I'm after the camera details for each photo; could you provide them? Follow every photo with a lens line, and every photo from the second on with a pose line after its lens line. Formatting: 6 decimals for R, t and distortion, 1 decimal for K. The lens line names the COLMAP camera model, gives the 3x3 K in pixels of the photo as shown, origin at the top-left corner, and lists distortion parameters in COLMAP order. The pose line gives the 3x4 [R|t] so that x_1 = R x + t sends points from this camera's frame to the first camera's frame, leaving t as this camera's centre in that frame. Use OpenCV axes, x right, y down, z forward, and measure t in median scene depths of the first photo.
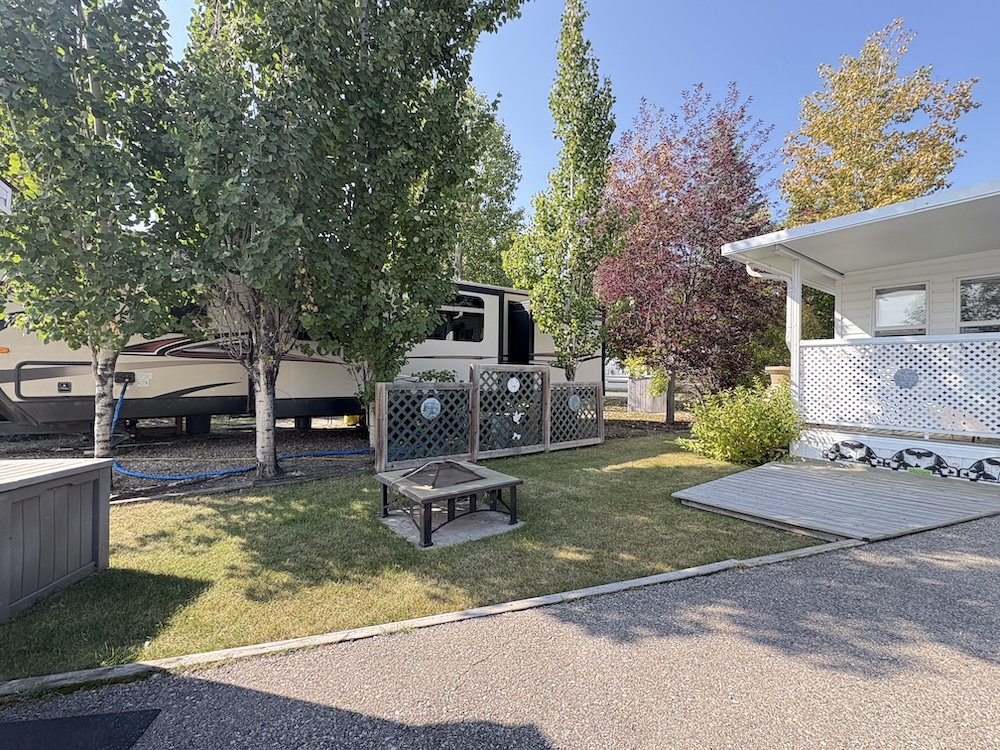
lens RADIAL K [[445.0, 0, 496.5], [0, 445.0, 380.3], [0, 0, 1]] dist [-0.001048, 0.000251]
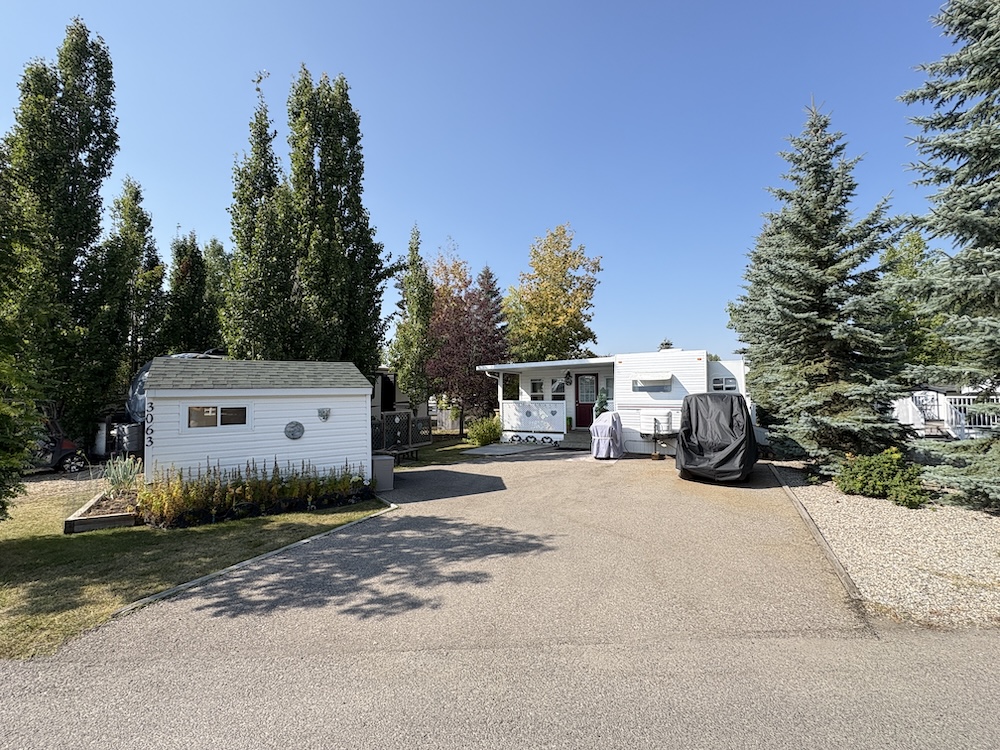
lens RADIAL K [[445.0, 0, 495.9], [0, 445.0, 374.5], [0, 0, 1]] dist [-0.001048, 0.000251]
pose [[0.903996, 0.006337, 0.427494, -0.636378], [0.020845, 0.998048, -0.058876, -0.099848], [-0.427032, 0.062135, 0.902099, -1.744084]]
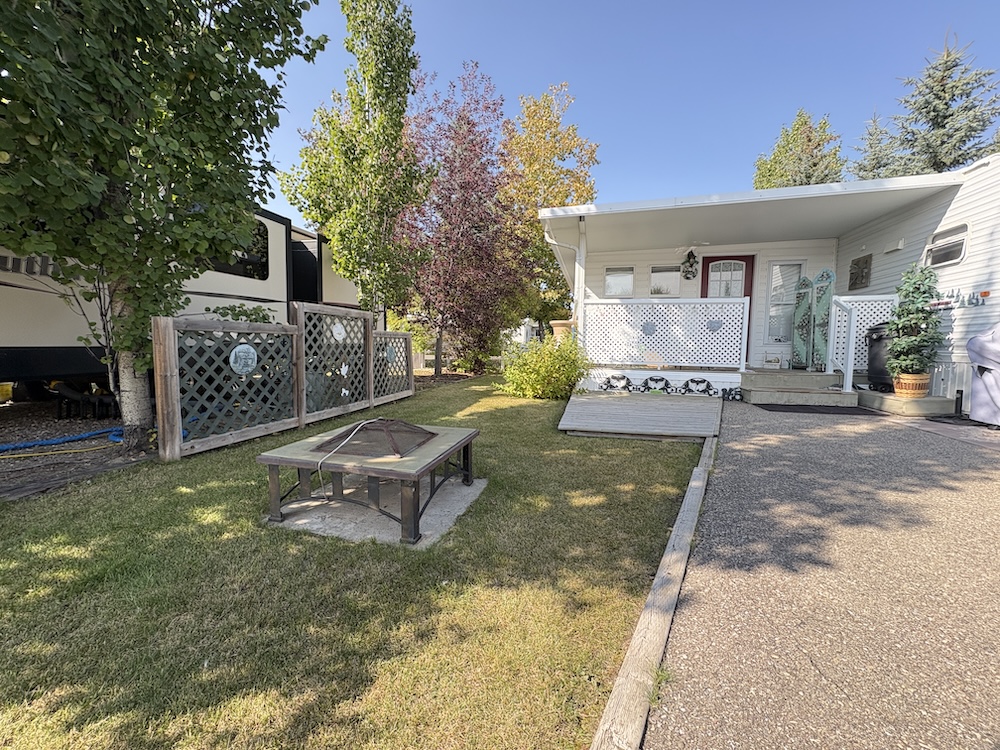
lens RADIAL K [[399.7, 0, 501.3], [0, 399.7, 373.9], [0, 0, 1]] dist [0.003501, 0.000204]
pose [[0.778898, -0.046984, 0.625388, -0.253017], [0.002887, 0.997448, 0.071340, 0.046746], [-0.627144, -0.053761, 0.777046, 0.277680]]
